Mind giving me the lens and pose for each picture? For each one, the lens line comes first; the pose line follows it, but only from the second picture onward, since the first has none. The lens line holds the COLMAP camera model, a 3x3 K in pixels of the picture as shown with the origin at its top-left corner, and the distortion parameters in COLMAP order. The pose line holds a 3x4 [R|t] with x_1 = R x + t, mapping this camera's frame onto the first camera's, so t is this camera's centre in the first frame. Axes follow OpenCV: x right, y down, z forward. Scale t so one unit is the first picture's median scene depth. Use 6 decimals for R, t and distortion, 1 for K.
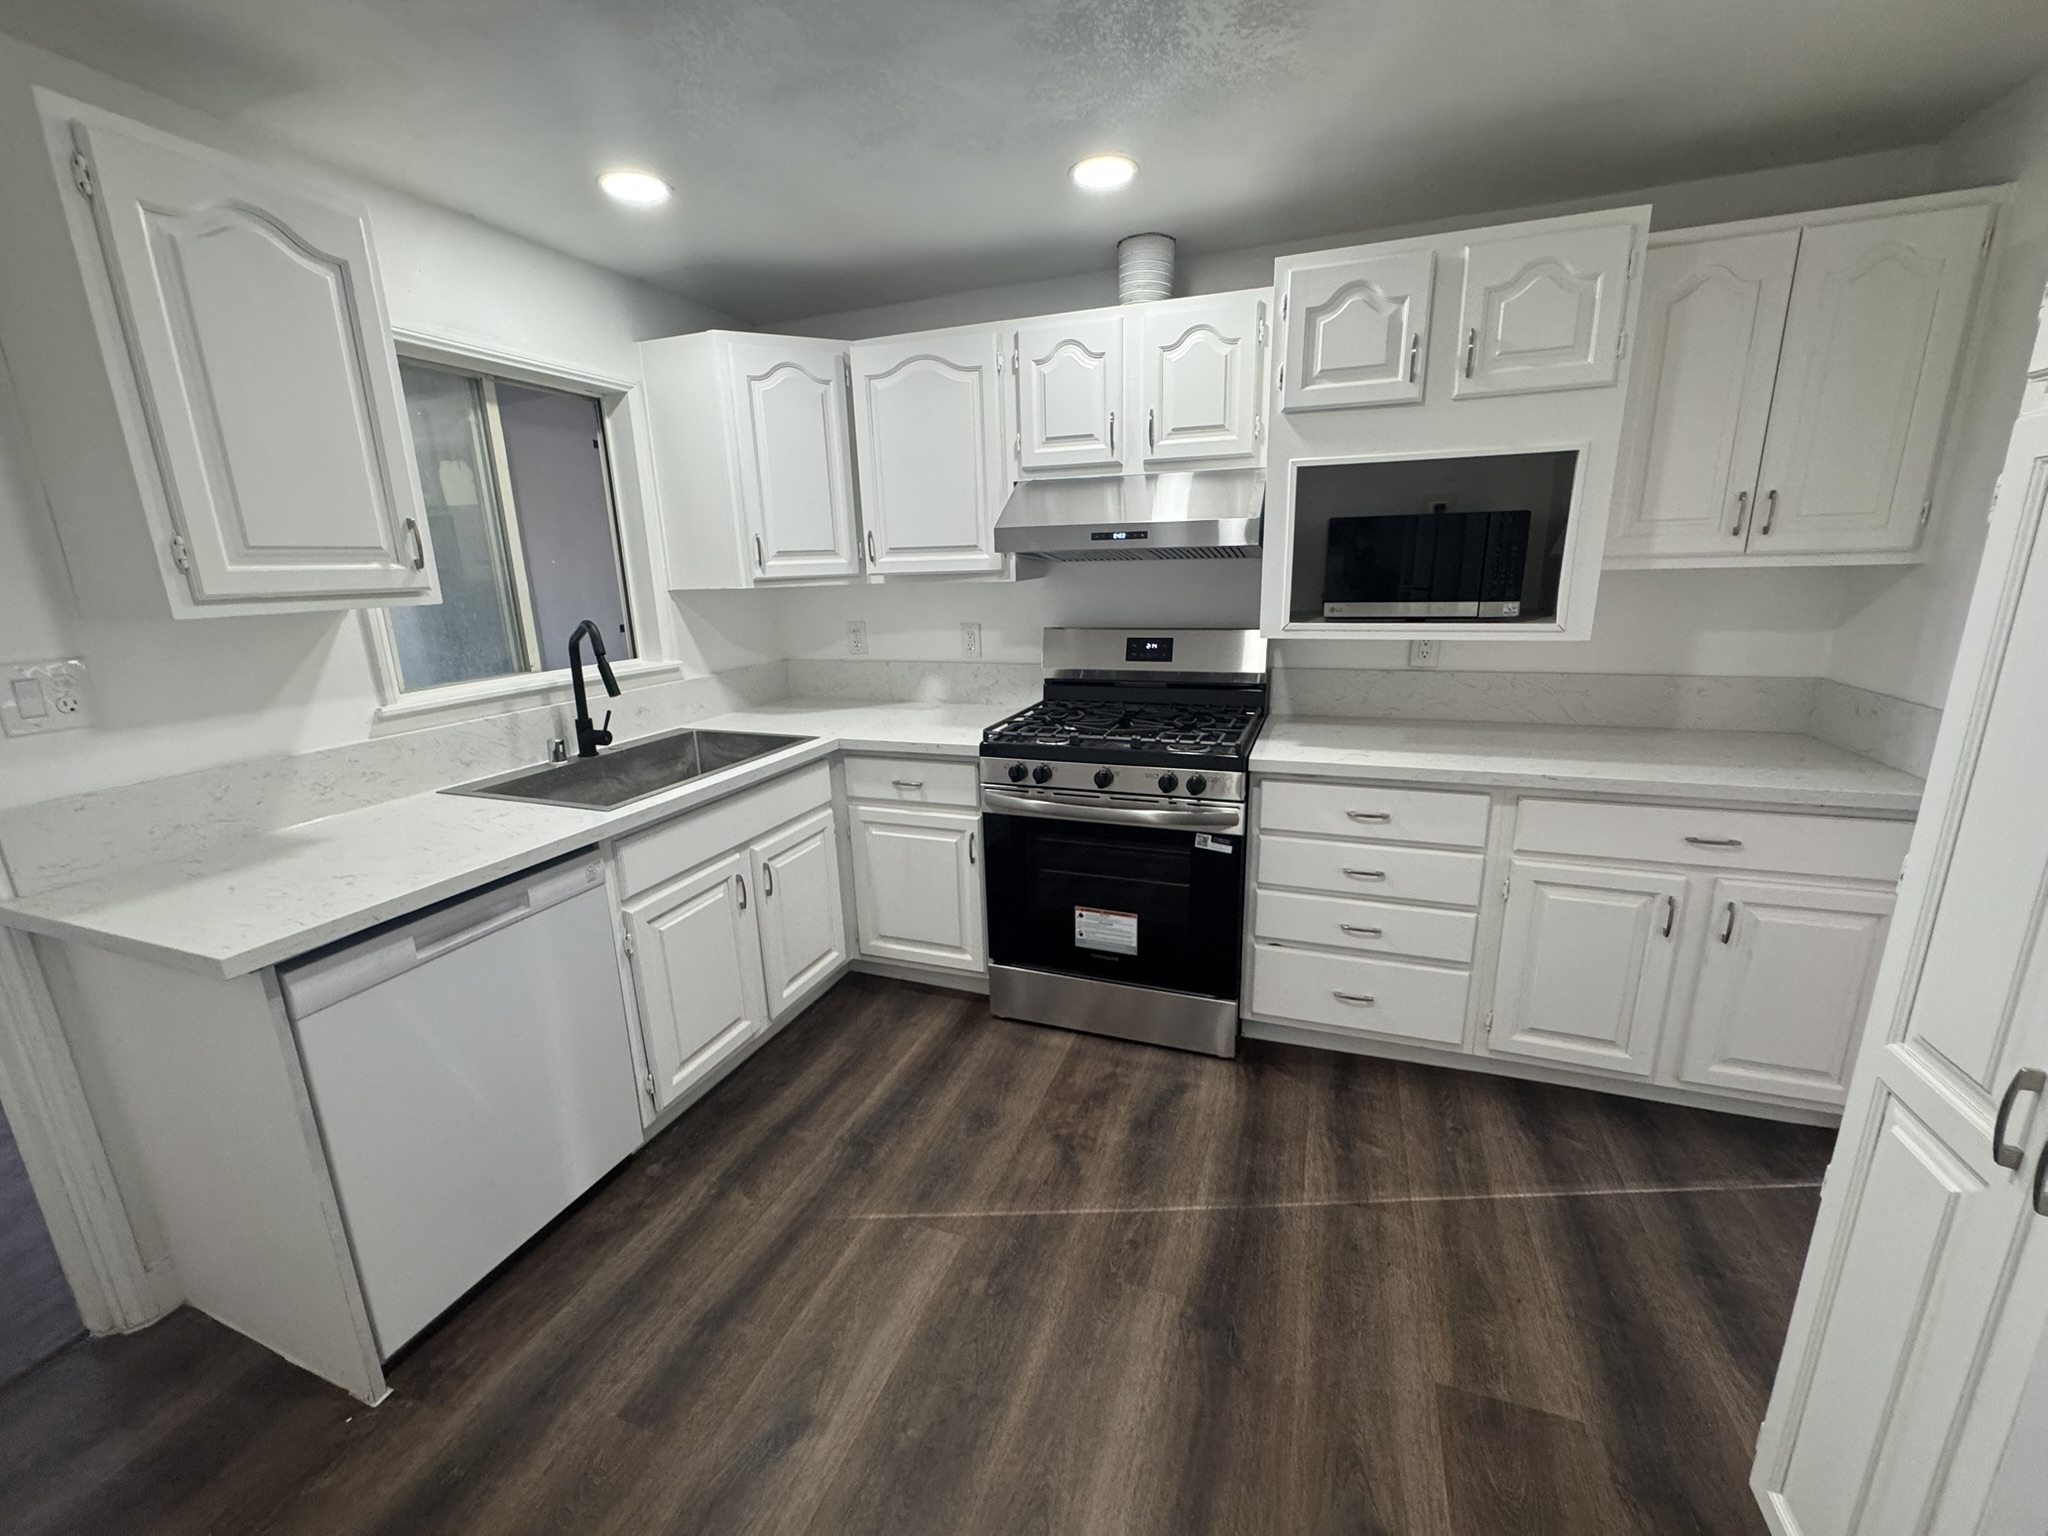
lens RADIAL K [[817.7, 0, 1024.0], [0, 817.7, 768.0], [0, 0, 1]] dist [-0.013179, 0.000042]
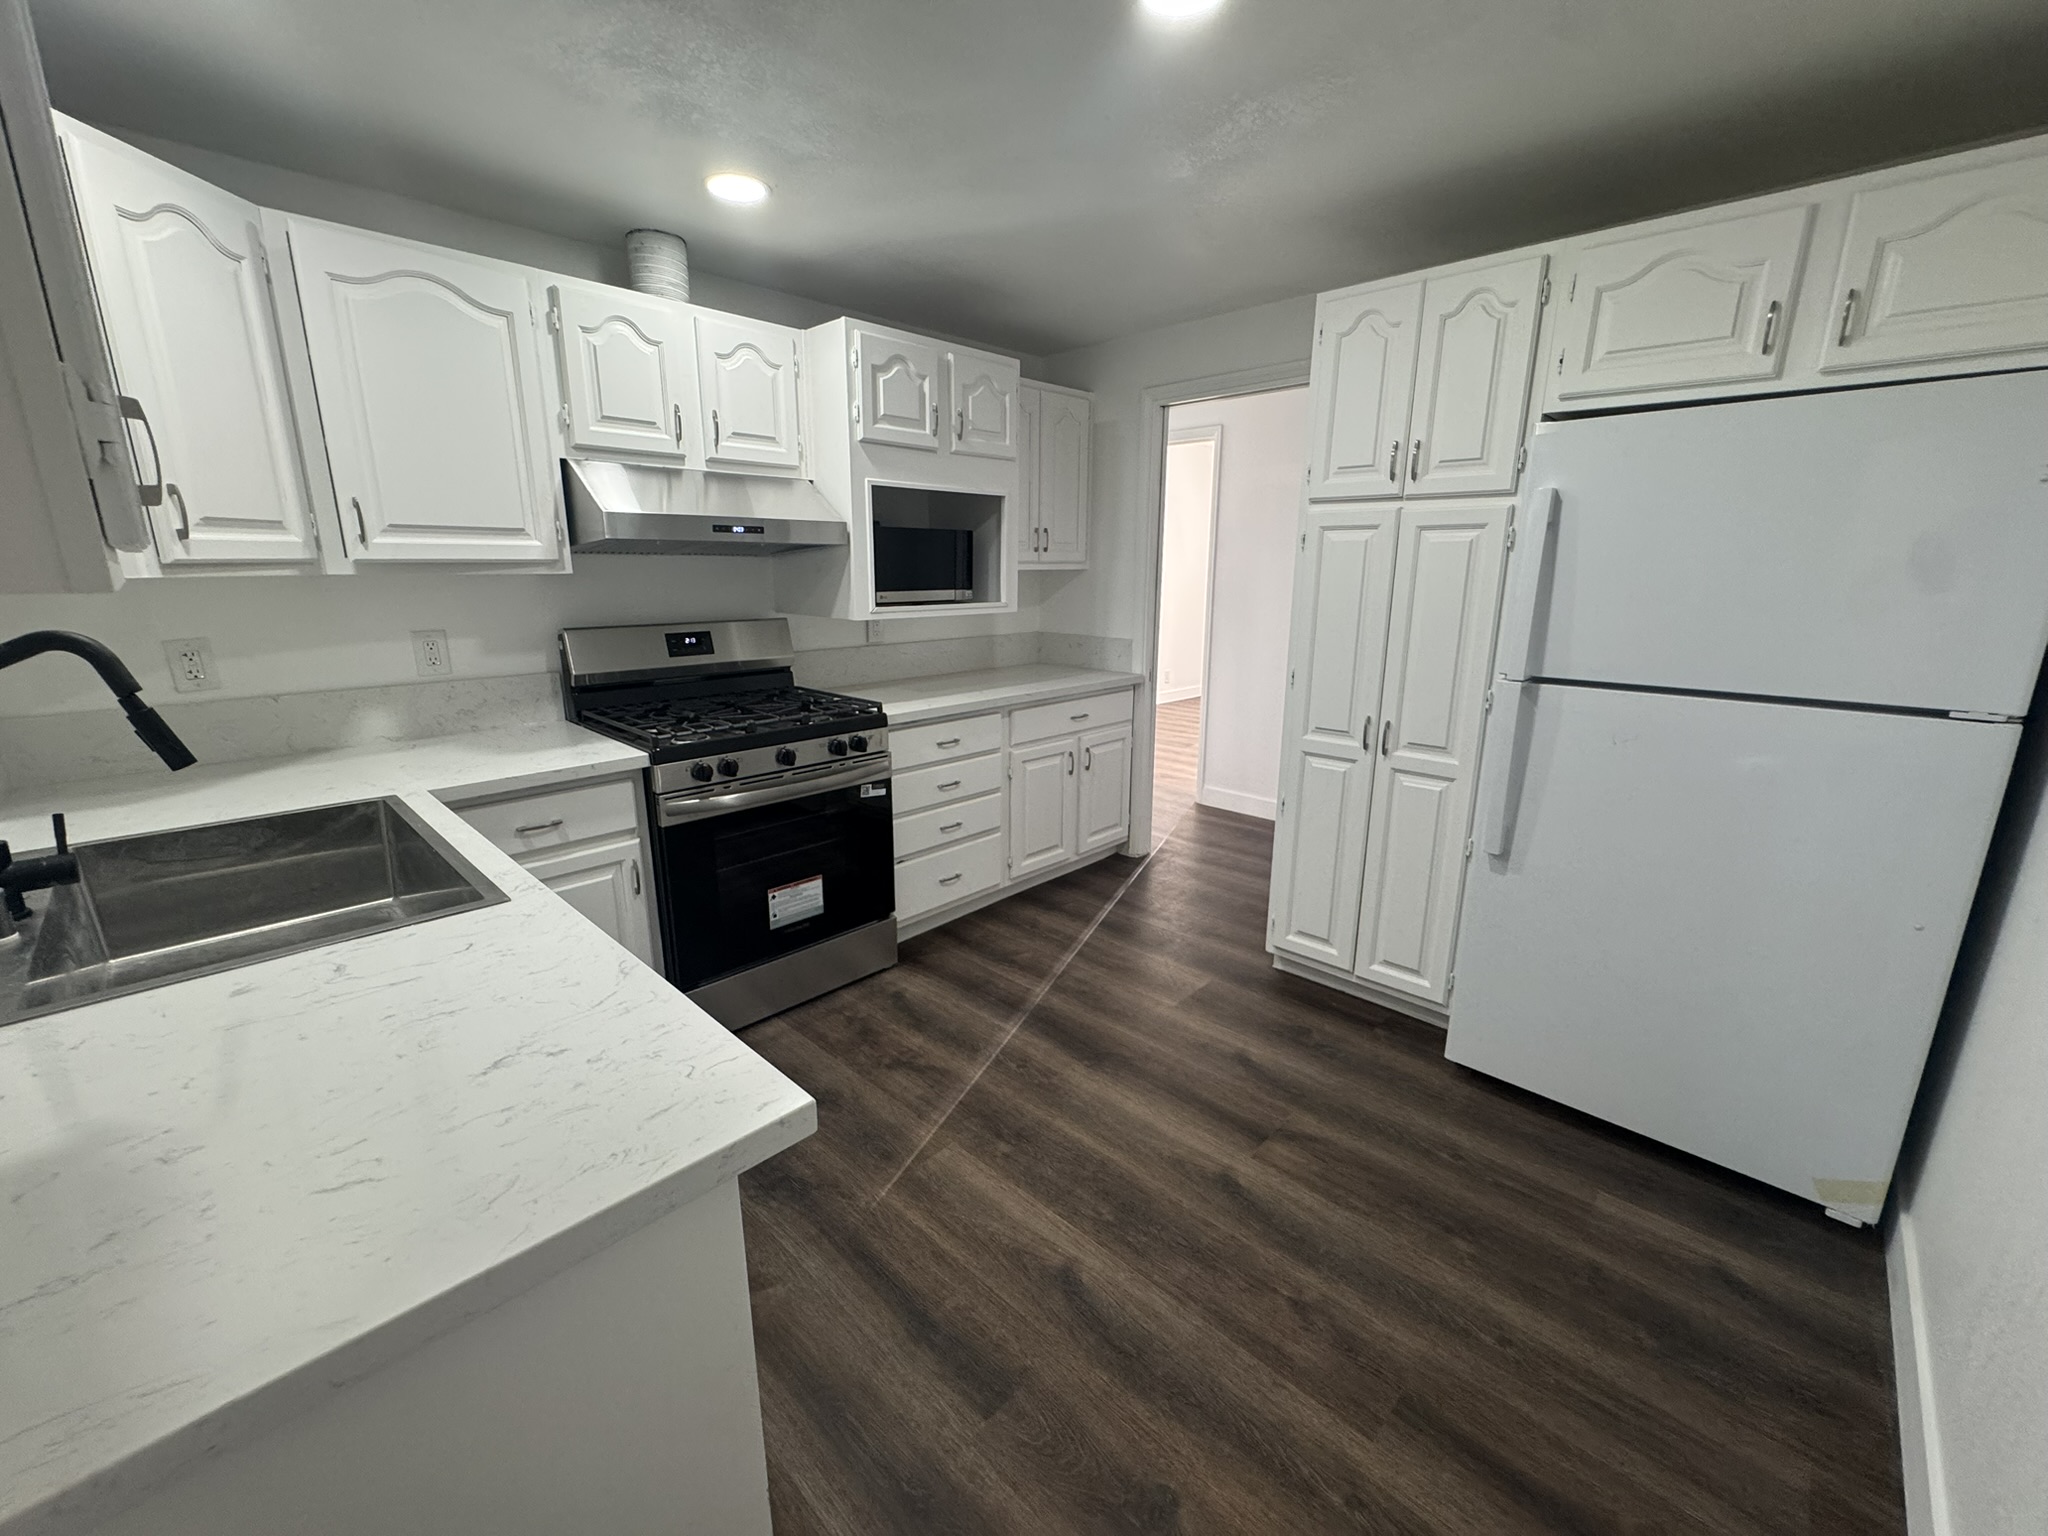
lens RADIAL K [[817.7, 0, 1024.0], [0, 817.7, 768.0], [0, 0, 1]] dist [-0.013179, 0.000042]
pose [[0.399789, -0.193464, 0.895958, -0.750213], [0.211173, 0.970618, 0.115357, -0.031634], [-0.891950, 0.143084, 0.428896, 0.276221]]
